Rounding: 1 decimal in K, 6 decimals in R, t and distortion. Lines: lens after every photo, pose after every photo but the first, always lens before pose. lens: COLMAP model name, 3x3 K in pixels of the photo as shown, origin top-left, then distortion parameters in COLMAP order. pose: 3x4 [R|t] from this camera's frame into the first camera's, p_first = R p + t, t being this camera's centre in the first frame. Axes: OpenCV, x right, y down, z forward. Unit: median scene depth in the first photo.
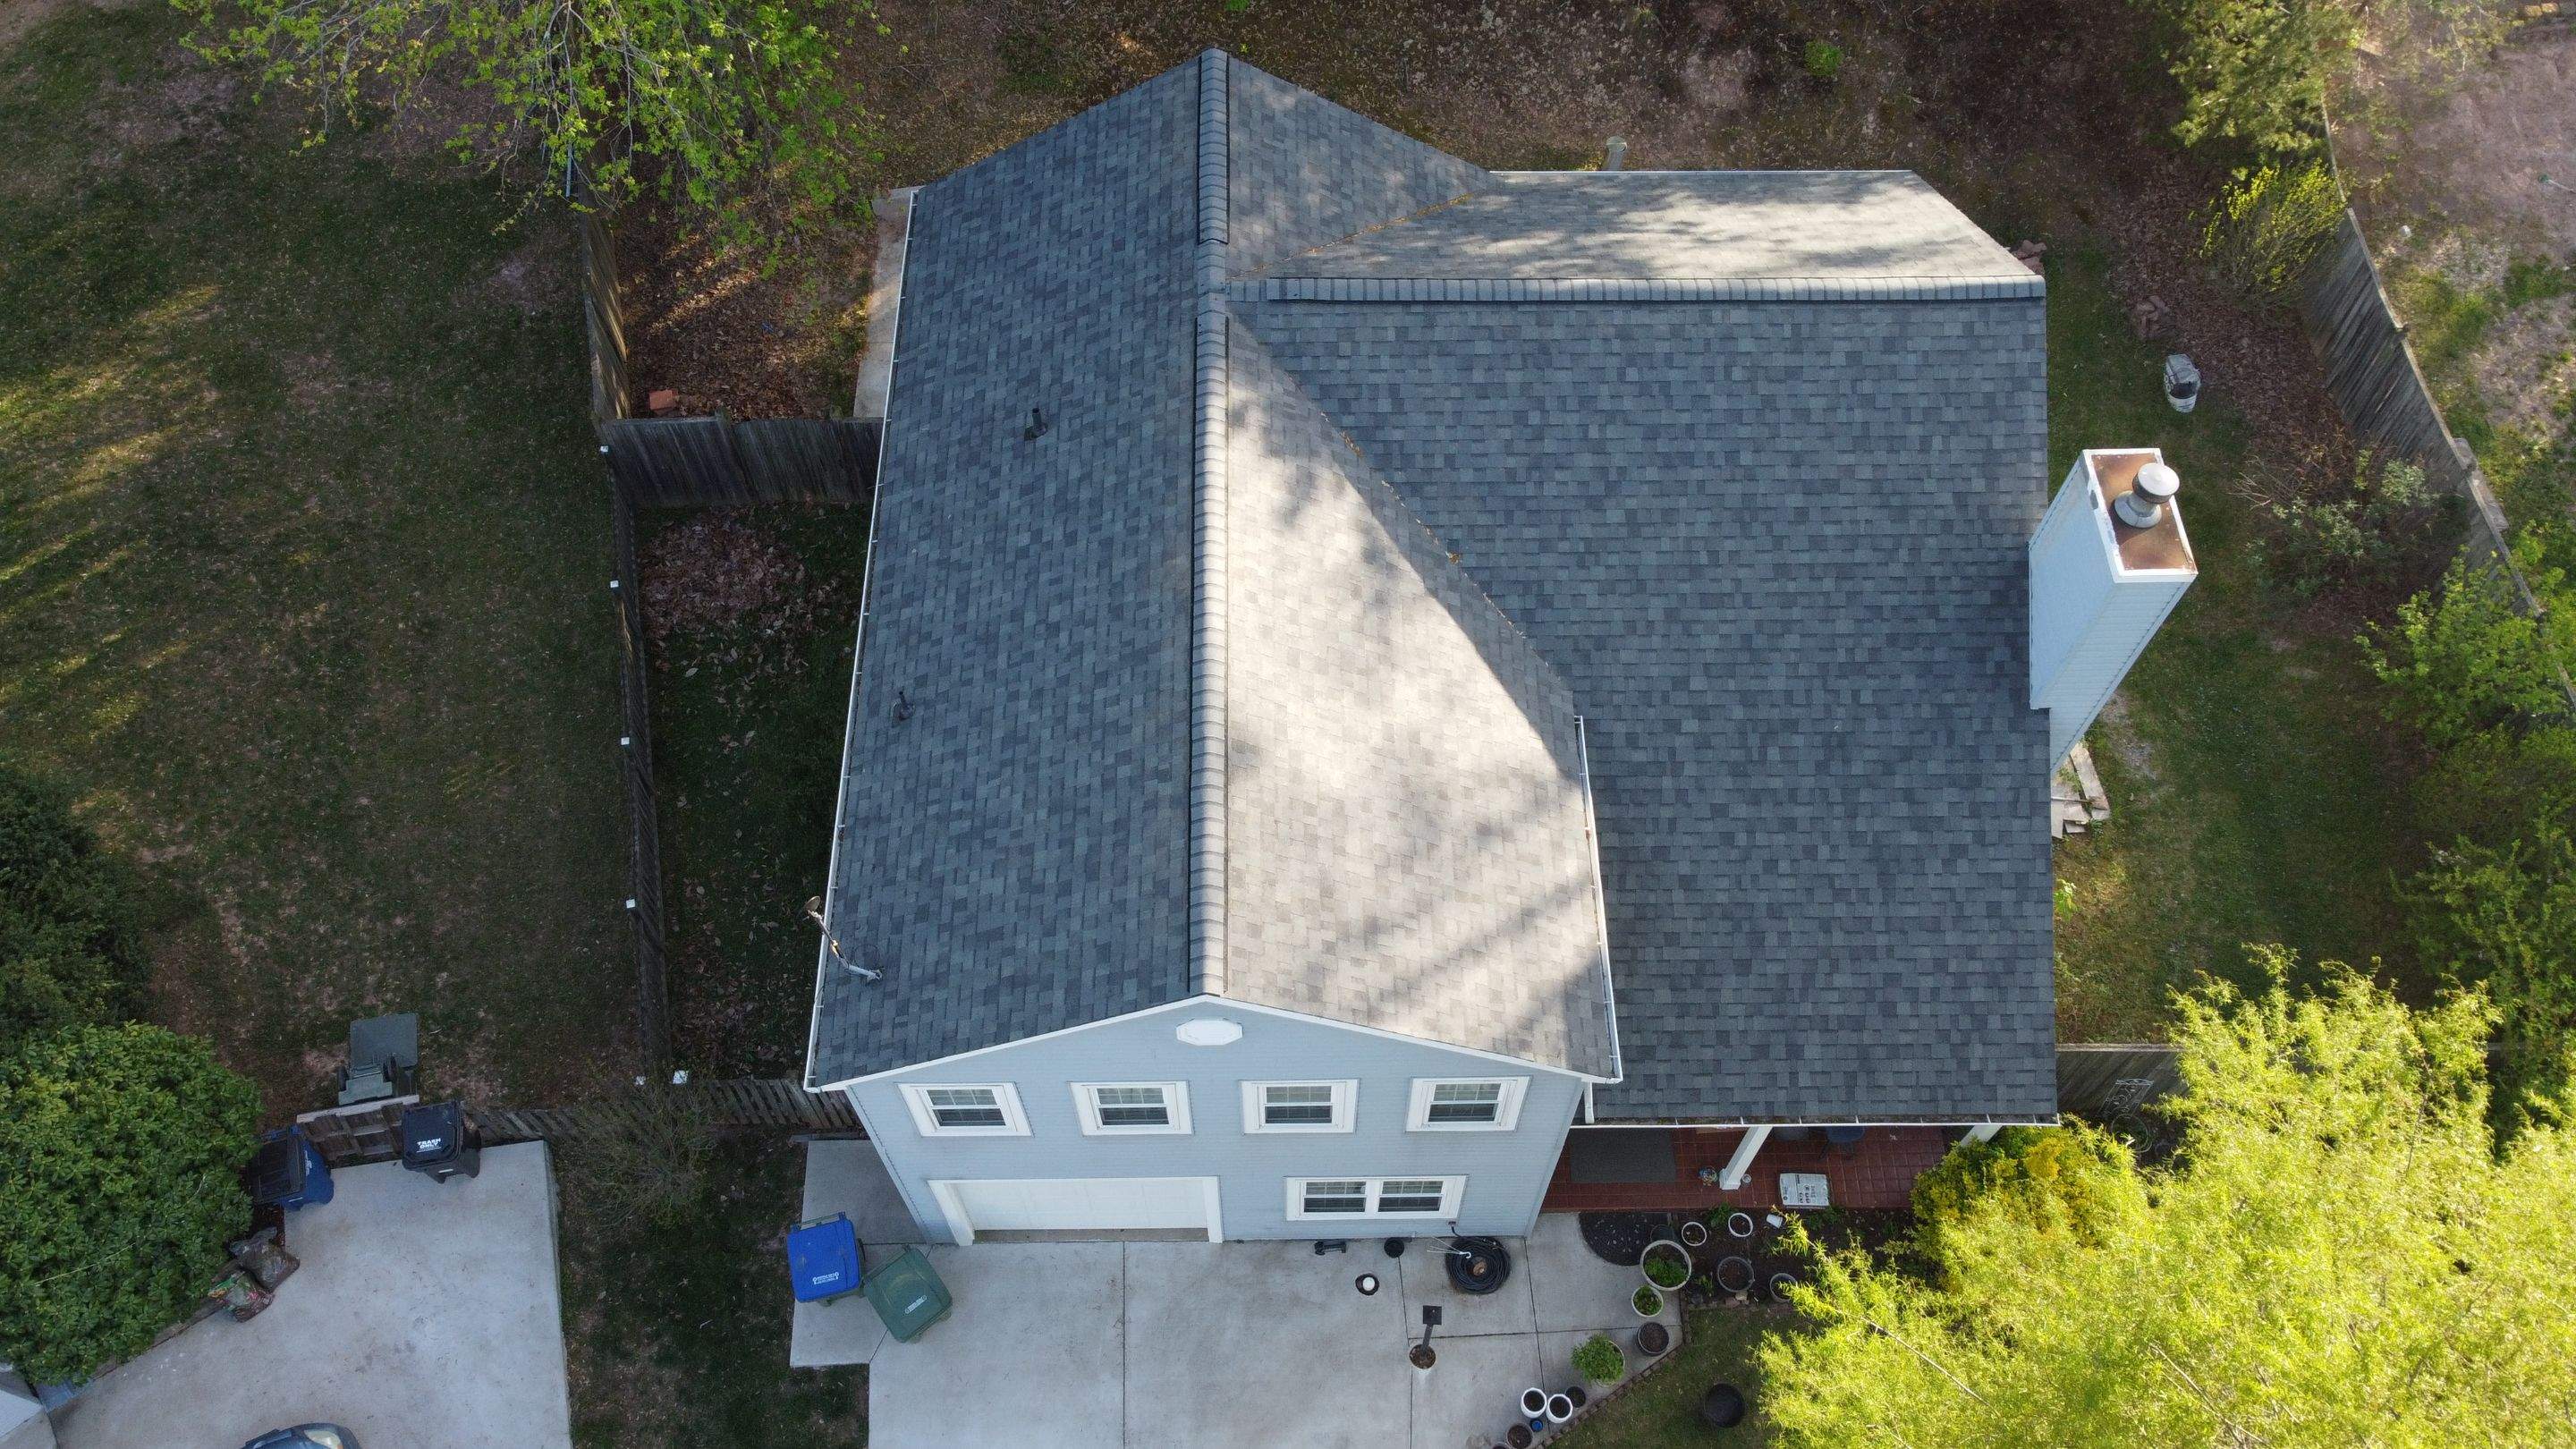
lens RADIAL K [[1943.6, 0, 1290.8], [0, 1943.6, 729.9], [0, 0, 1]] dist [-0.010464, 0.010388]
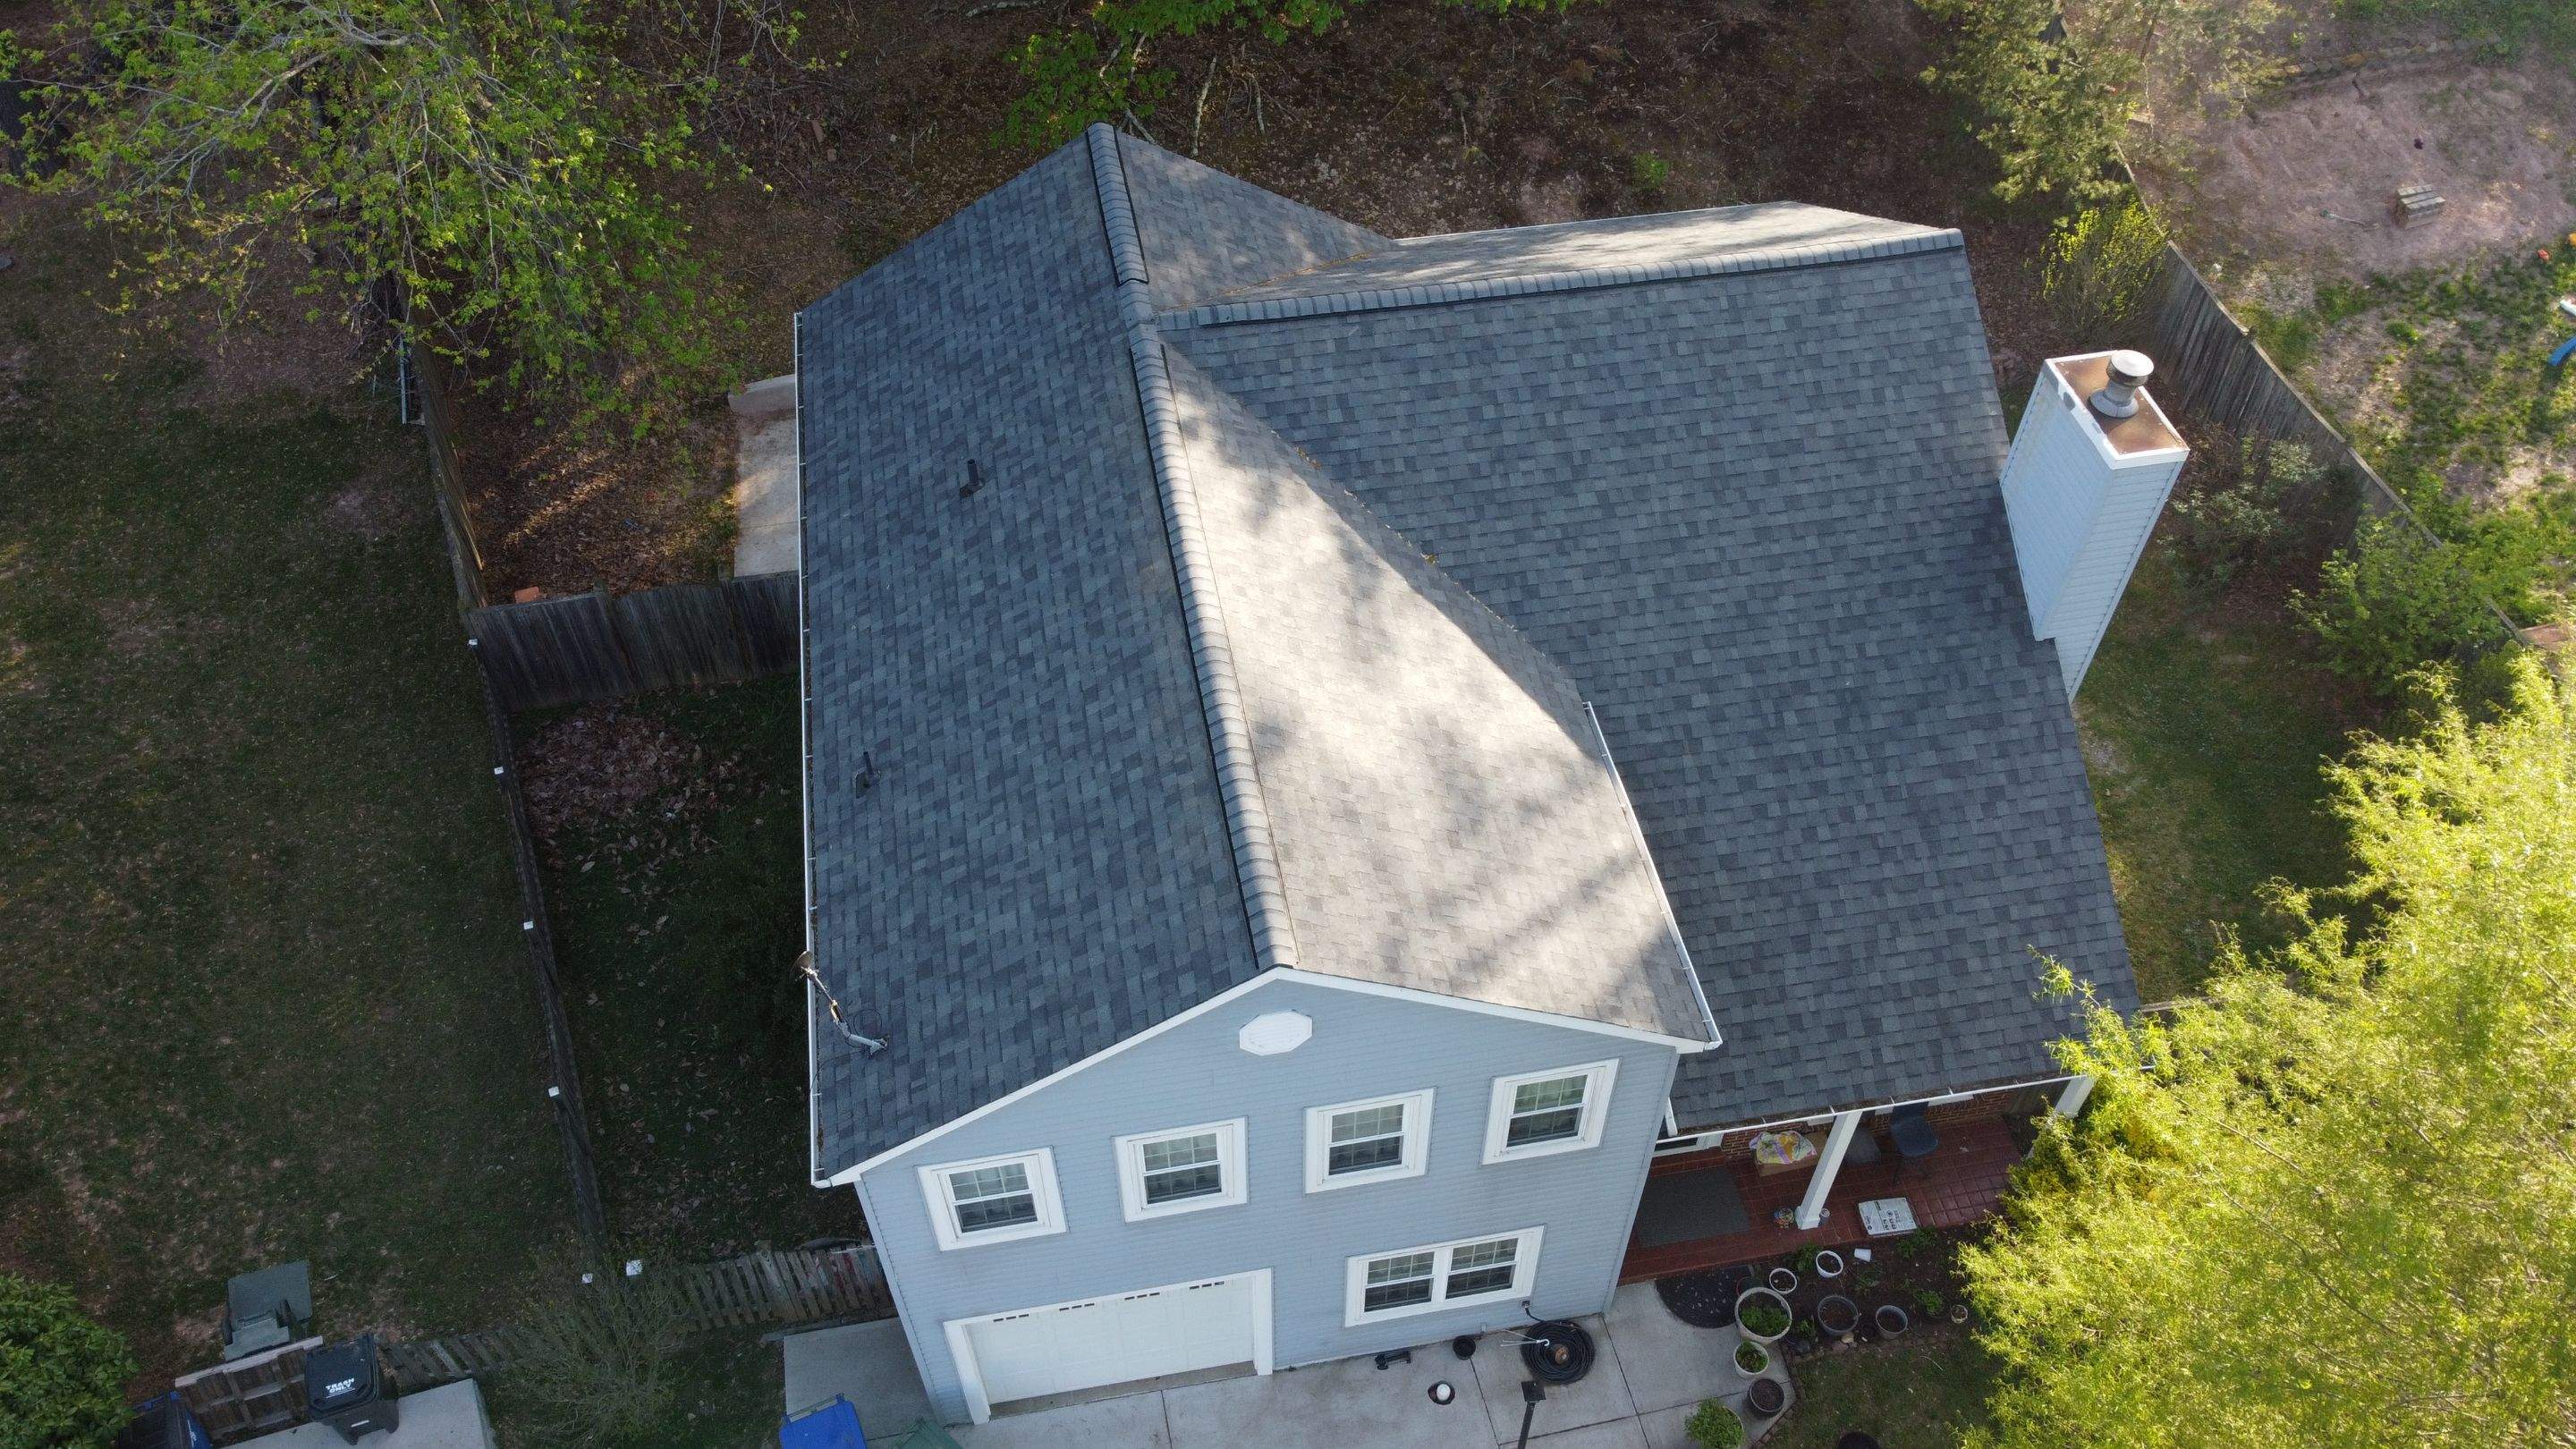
lens RADIAL K [[1943.6, 0, 1288.5], [0, 1943.6, 732.2], [0, 0, 1]] dist [-0.010464, 0.010388]
pose [[0.986734, -0.123161, 0.105774, -0.093904], [0.140143, 0.975081, -0.171982, 0.145335], [-0.081957, 0.184524, 0.979405, 0.086809]]
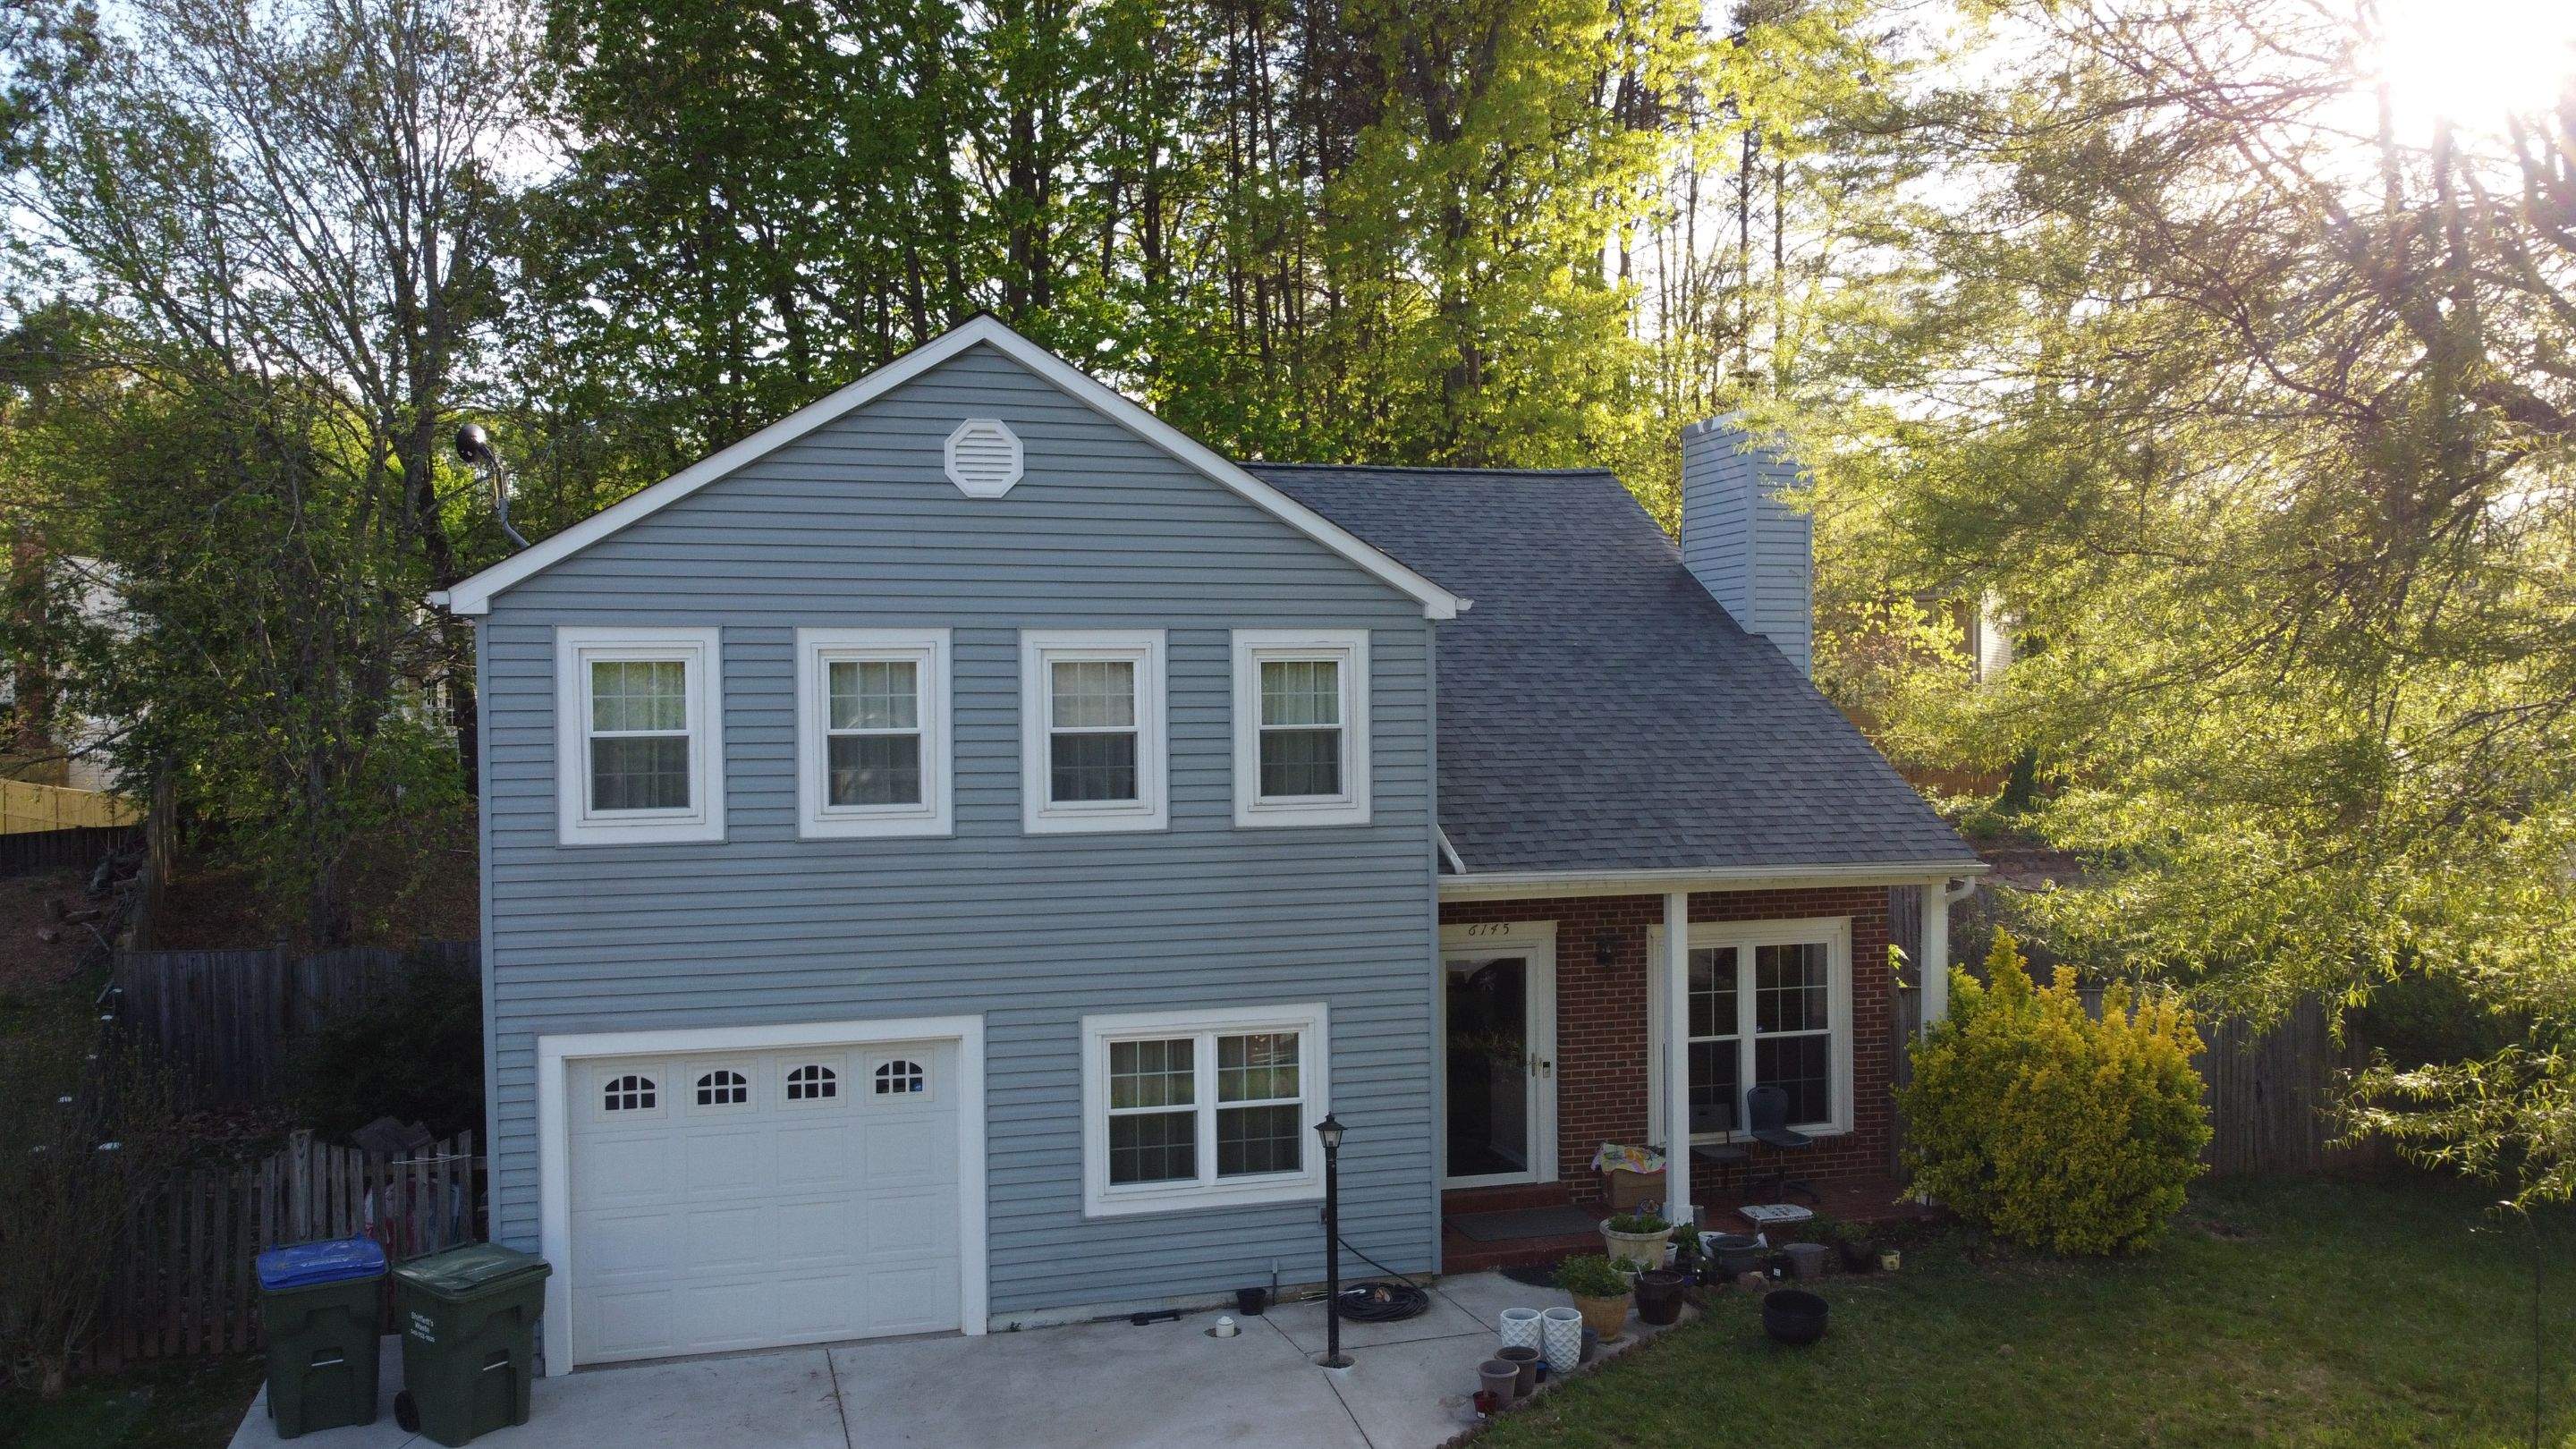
lens RADIAL K [[1943.6, 0, 1290.1], [0, 1943.6, 742.6], [0, 0, 1]] dist [-0.010464, 0.010388]
pose [[0.964006, -0.017492, 0.265304, -0.114801], [0.233933, 0.530032, -0.815071, 0.771003], [-0.126362, 0.847797, 0.515046, 0.546664]]
